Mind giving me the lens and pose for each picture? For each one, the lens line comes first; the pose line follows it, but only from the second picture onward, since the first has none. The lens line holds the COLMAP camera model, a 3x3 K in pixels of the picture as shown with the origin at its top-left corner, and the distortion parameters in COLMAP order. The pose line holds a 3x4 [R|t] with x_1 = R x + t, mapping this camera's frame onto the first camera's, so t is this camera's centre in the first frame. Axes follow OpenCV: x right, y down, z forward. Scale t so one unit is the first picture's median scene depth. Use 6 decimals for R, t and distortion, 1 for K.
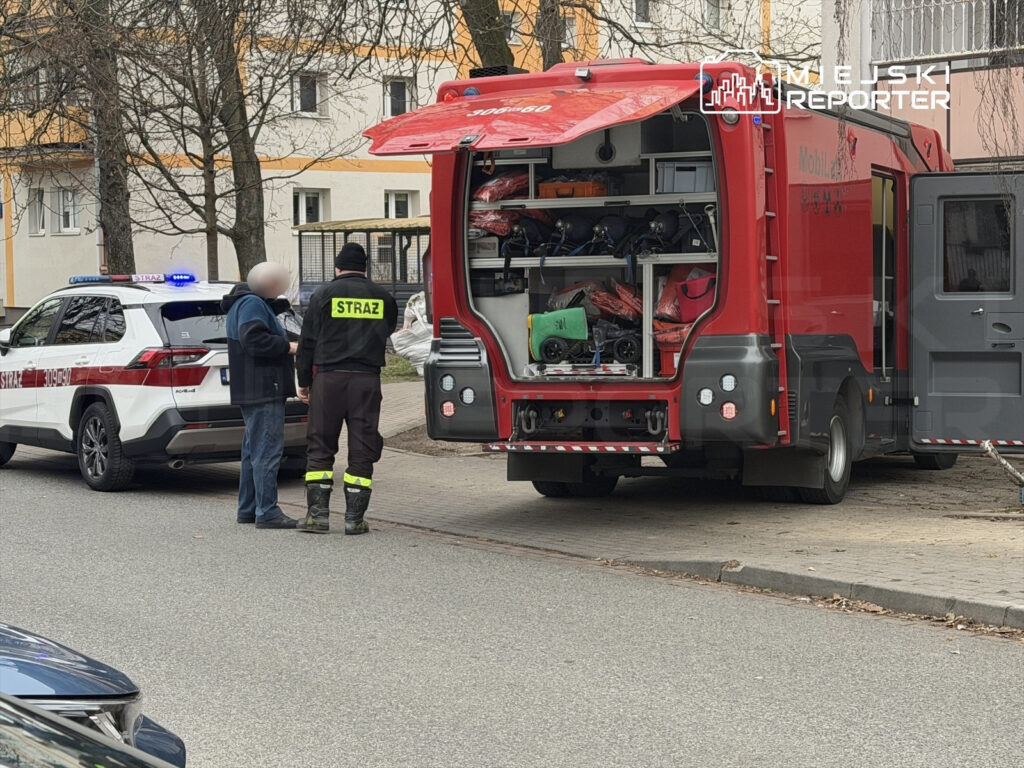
lens RADIAL K [[2154.7, 0, 505.6], [0, 2154.7, 372.1], [0, 0, 1]] dist [0.169888, 0.000000]
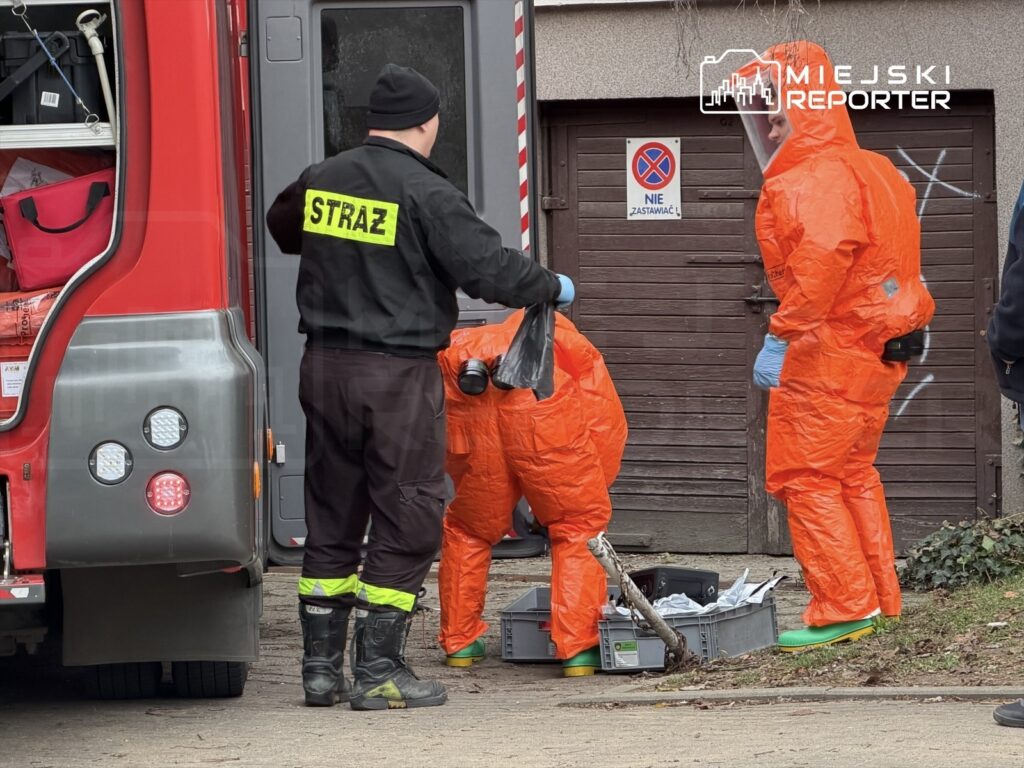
lens RADIAL K [[4685.7, 0, 511.7], [0, 4685.7, 385.5], [0, 0, 1]] dist [0.049855, 0.000000]
pose [[0.878741, -0.035638, 0.475967, -0.262936], [0.036070, 0.999315, 0.008230, -0.008028], [-0.475934, 0.009936, 0.879425, 0.145488]]
